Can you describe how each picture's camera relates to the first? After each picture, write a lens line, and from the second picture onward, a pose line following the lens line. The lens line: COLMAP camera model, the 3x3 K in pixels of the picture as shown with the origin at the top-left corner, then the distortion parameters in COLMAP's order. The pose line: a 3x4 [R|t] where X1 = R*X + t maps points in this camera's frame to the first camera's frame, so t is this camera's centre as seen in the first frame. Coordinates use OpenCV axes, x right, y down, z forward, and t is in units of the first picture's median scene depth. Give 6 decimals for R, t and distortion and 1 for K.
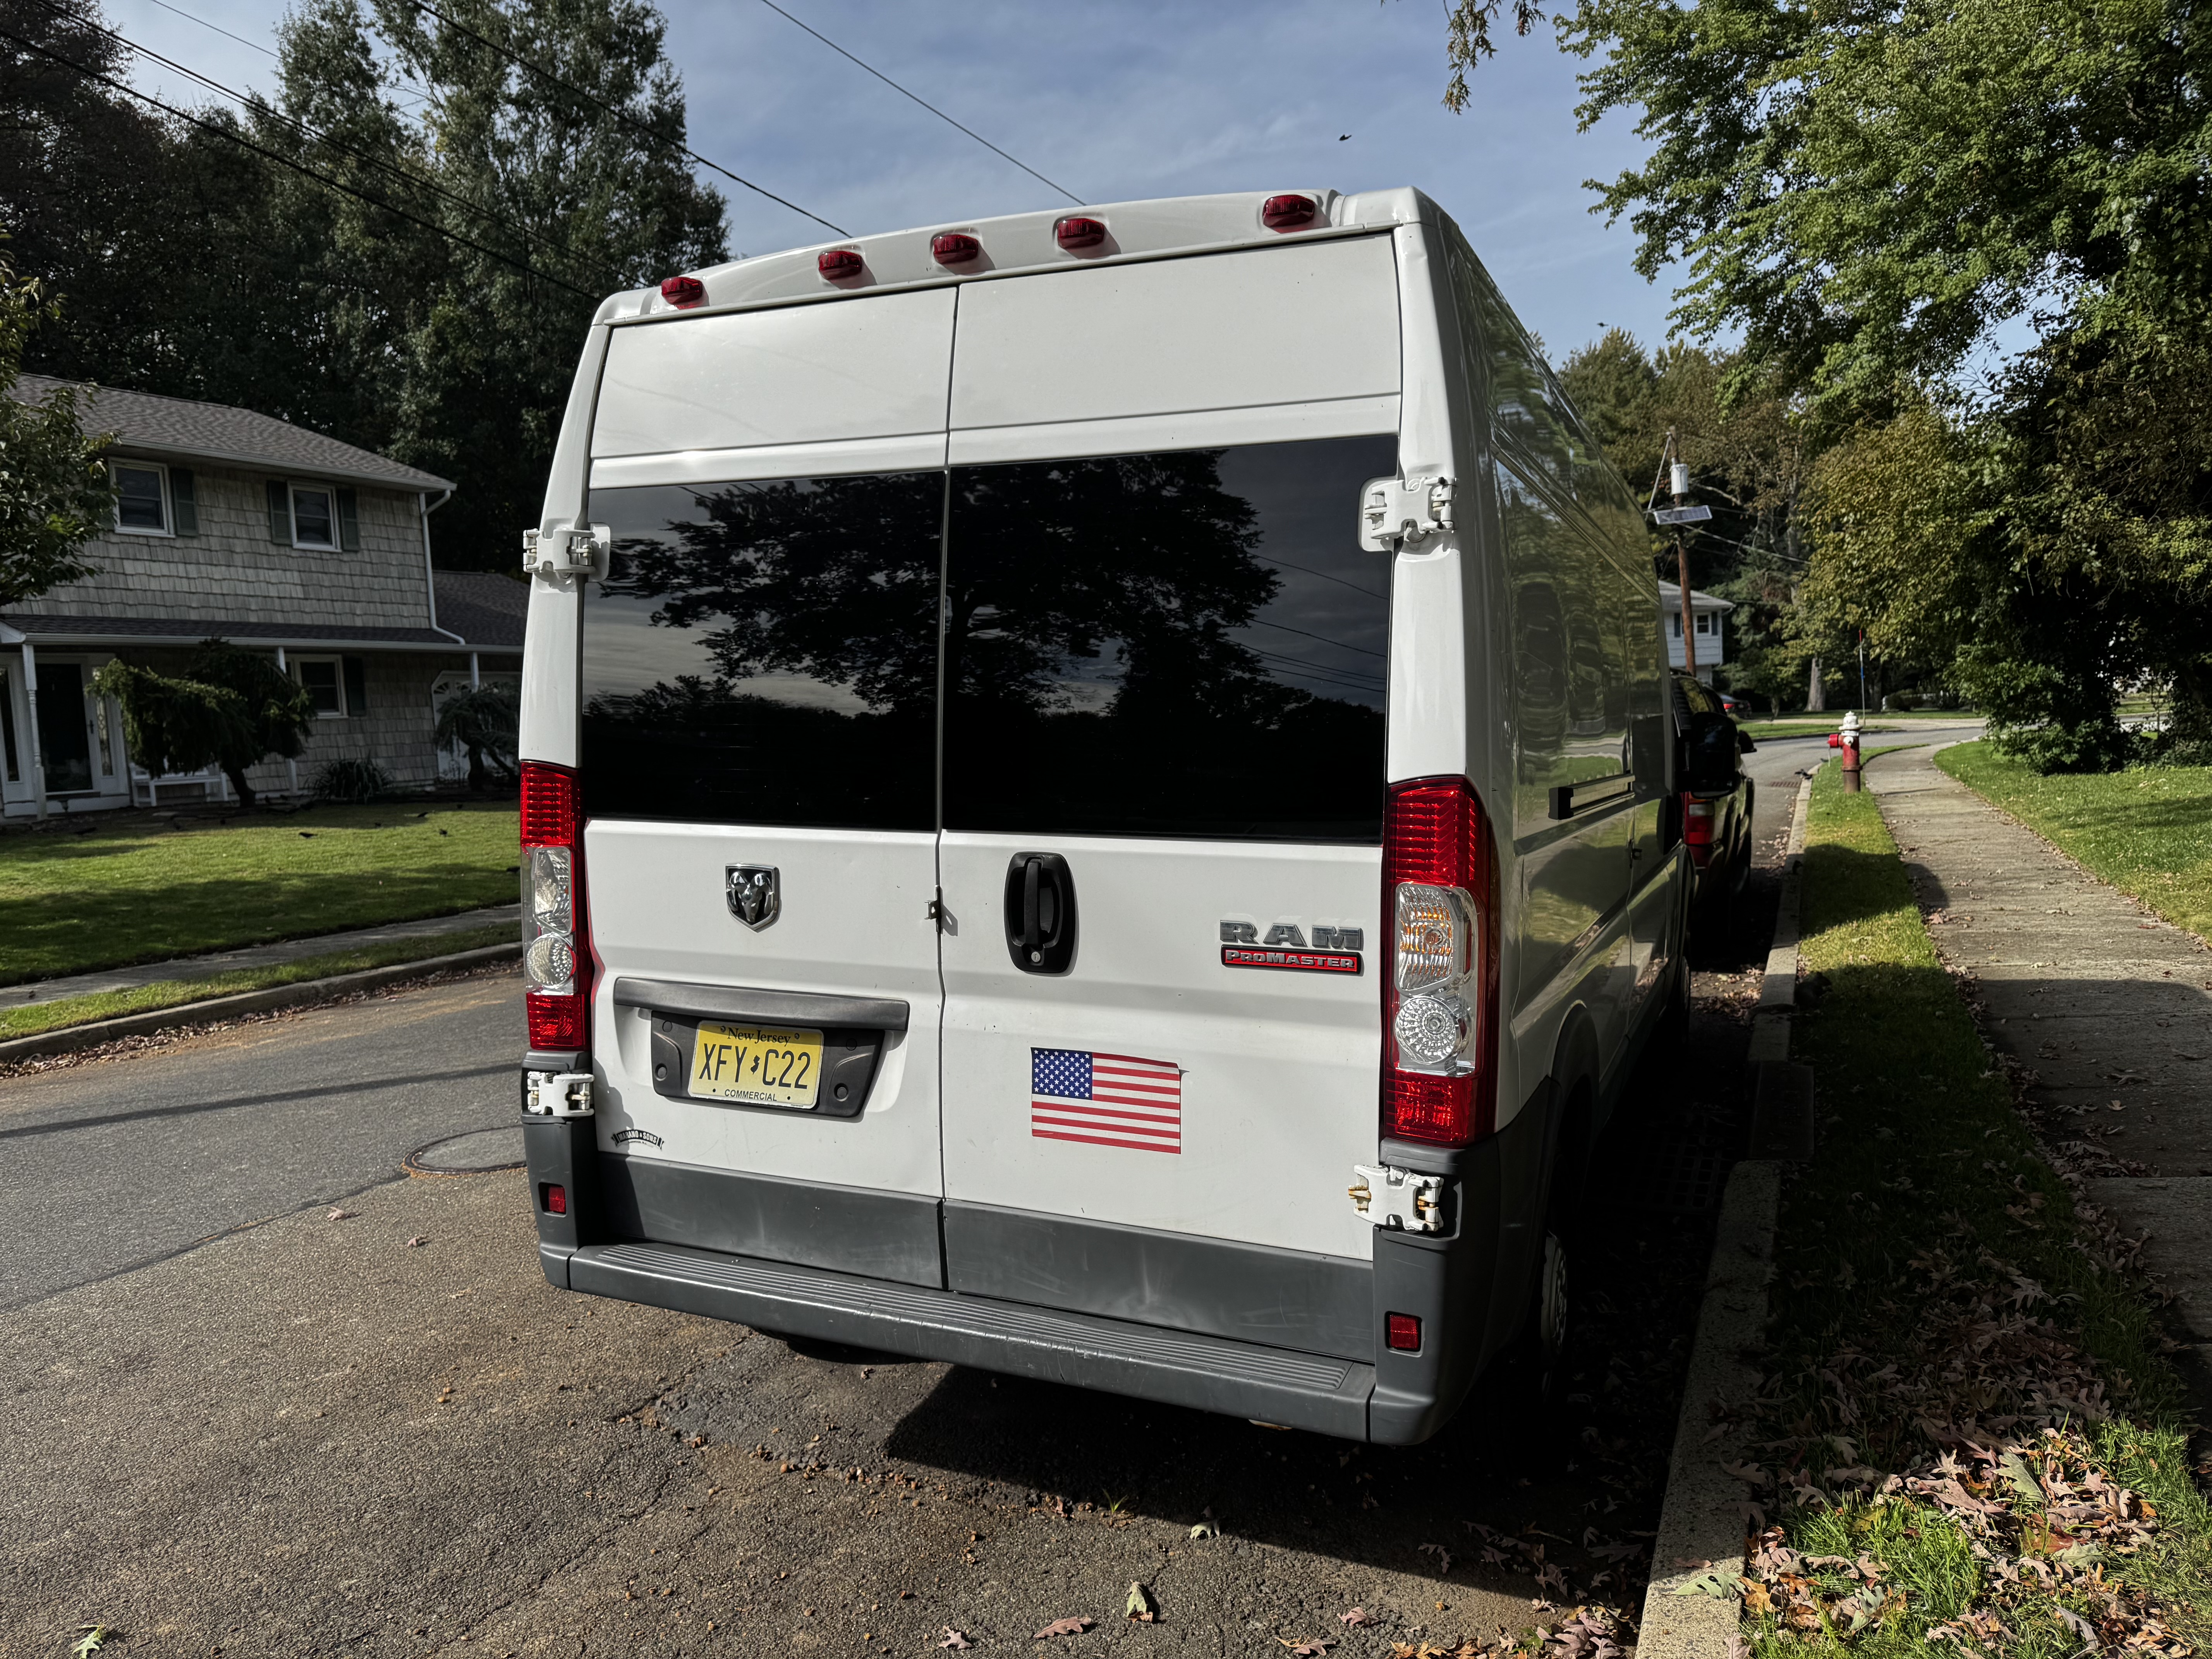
lens RADIAL K [[1567.3, 0, 1109.5], [0, 1567.3, 833.4], [0, 0, 1]] dist [0.004240, -0.001431]
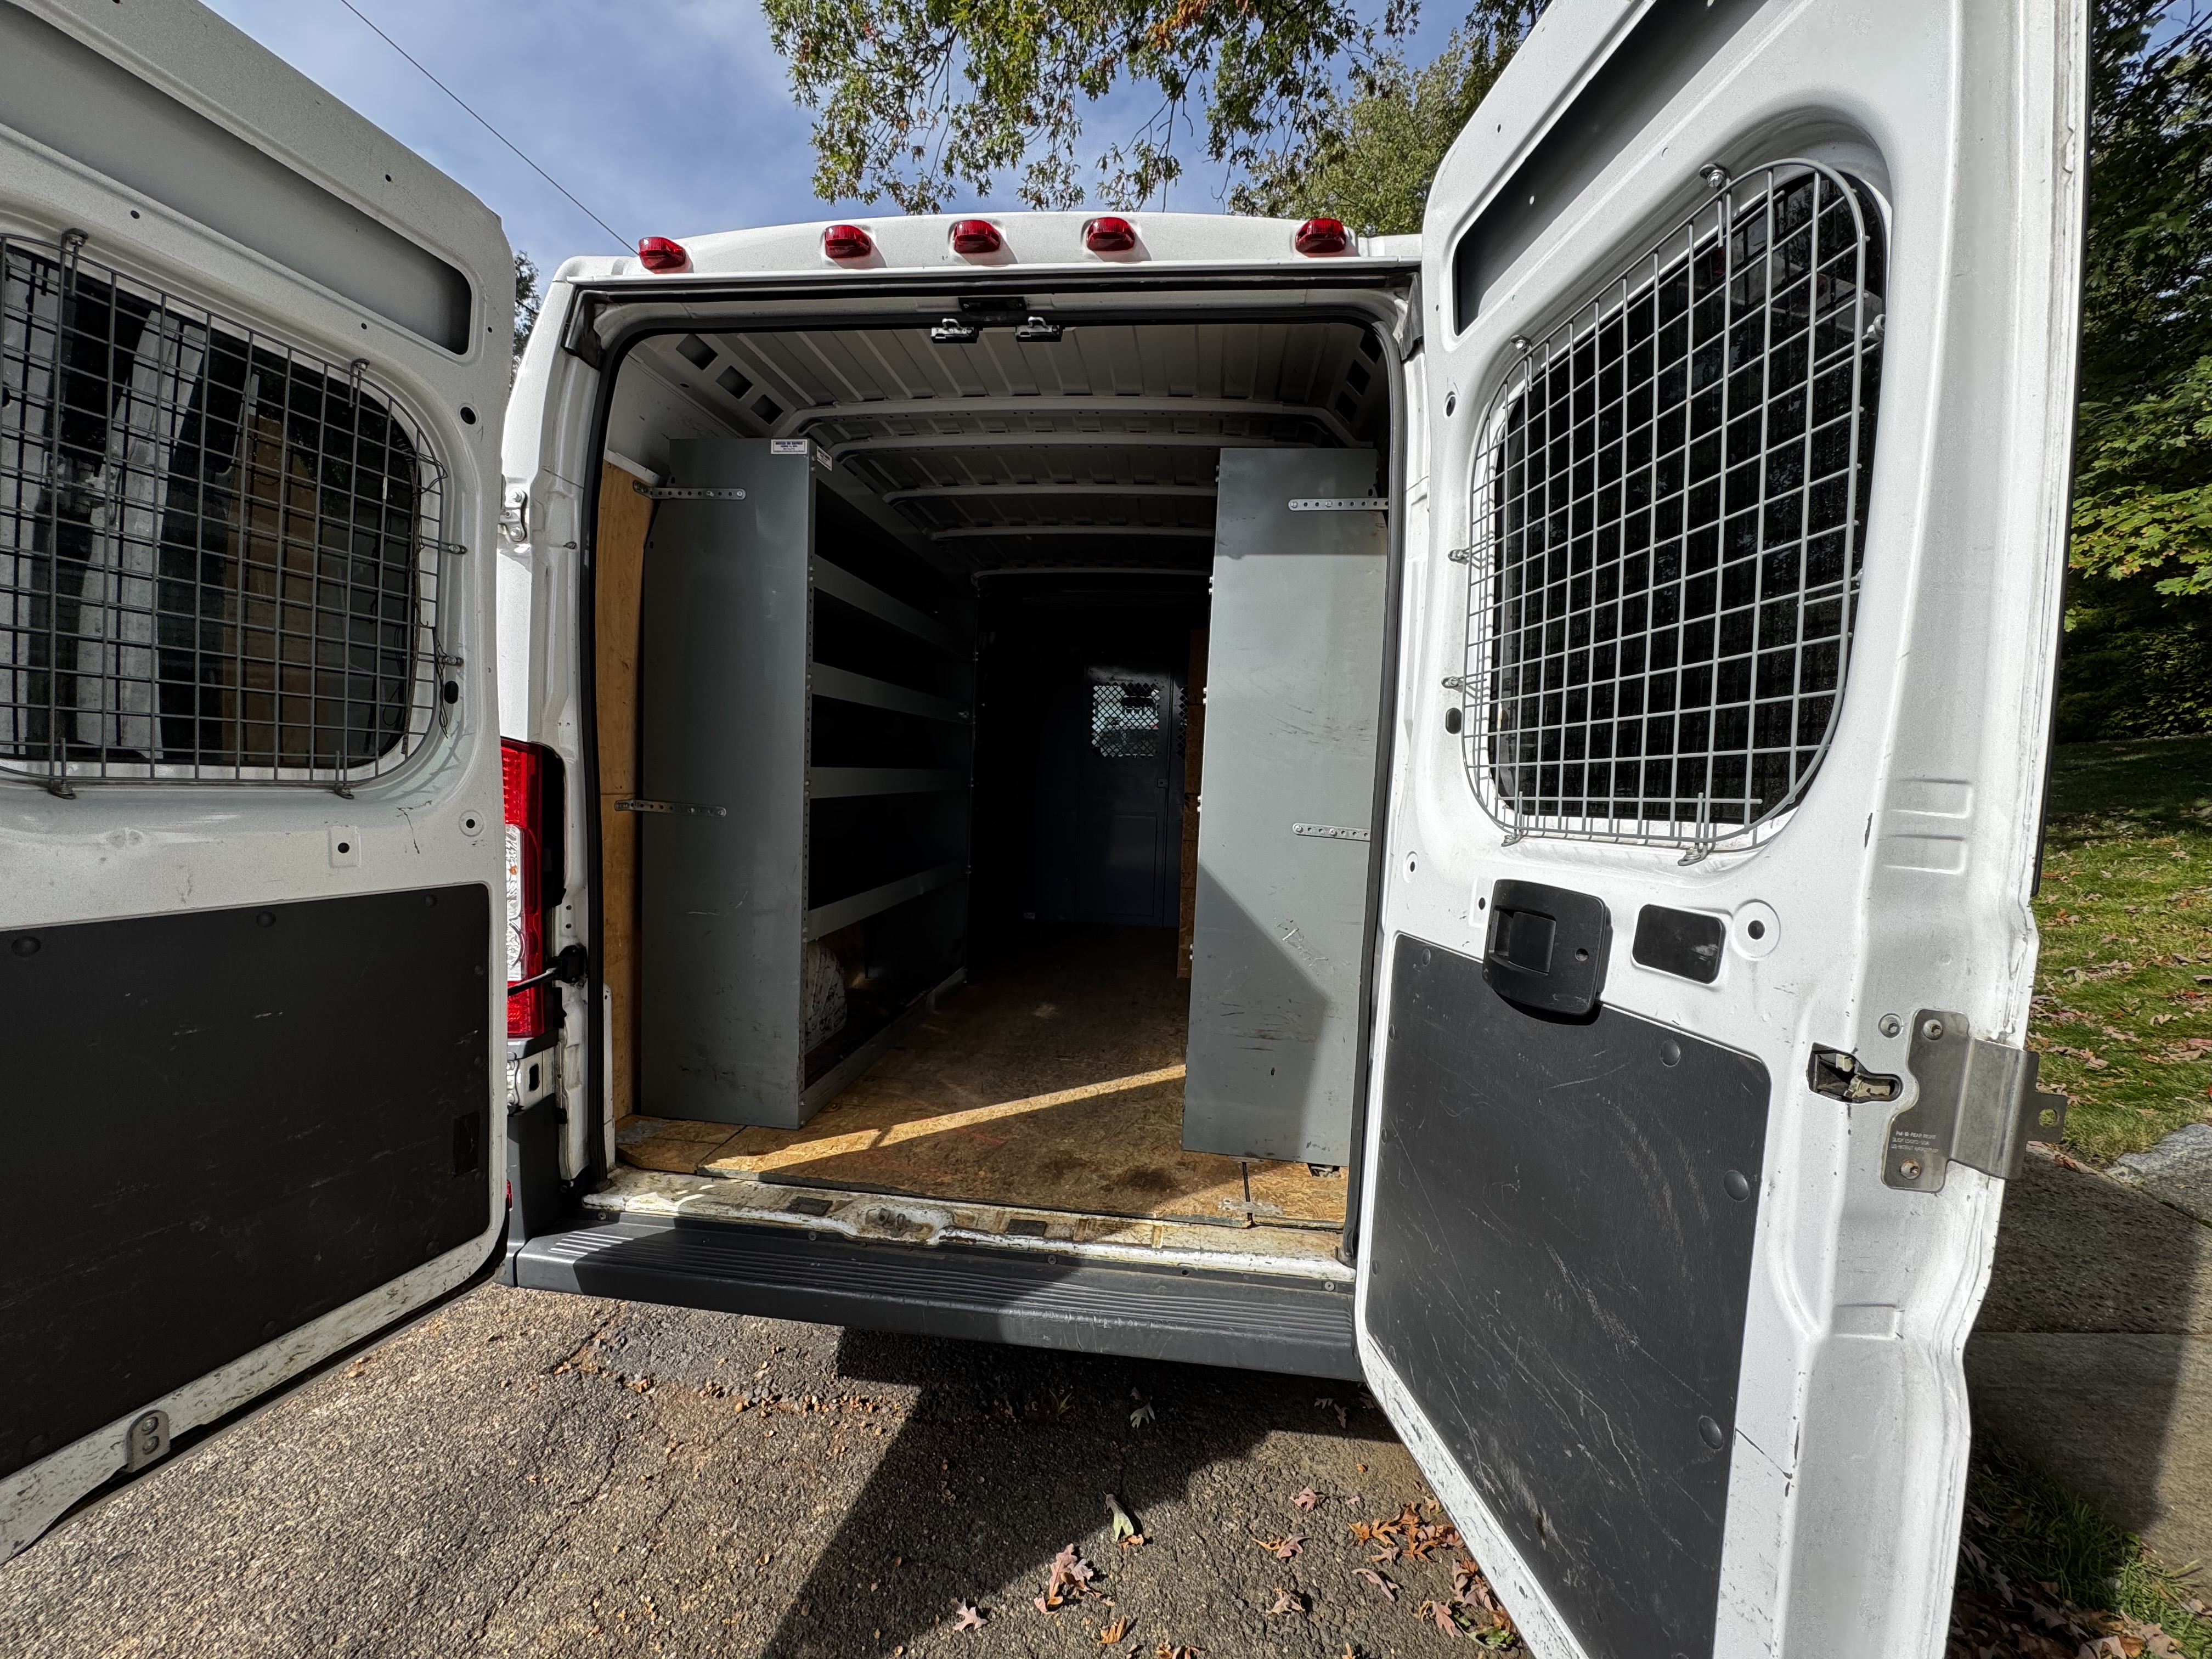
lens RADIAL K [[885.9, 0, 1112.9], [0, 885.9, 832.7], [0, 0, 1]] dist [-0.001509, 0.000519]
pose [[0.953262, 0.008273, 0.302031, -0.153736], [-0.012704, 0.999838, 0.012712, -0.000126], [-0.301877, -0.015955, 0.953213, 0.359675]]
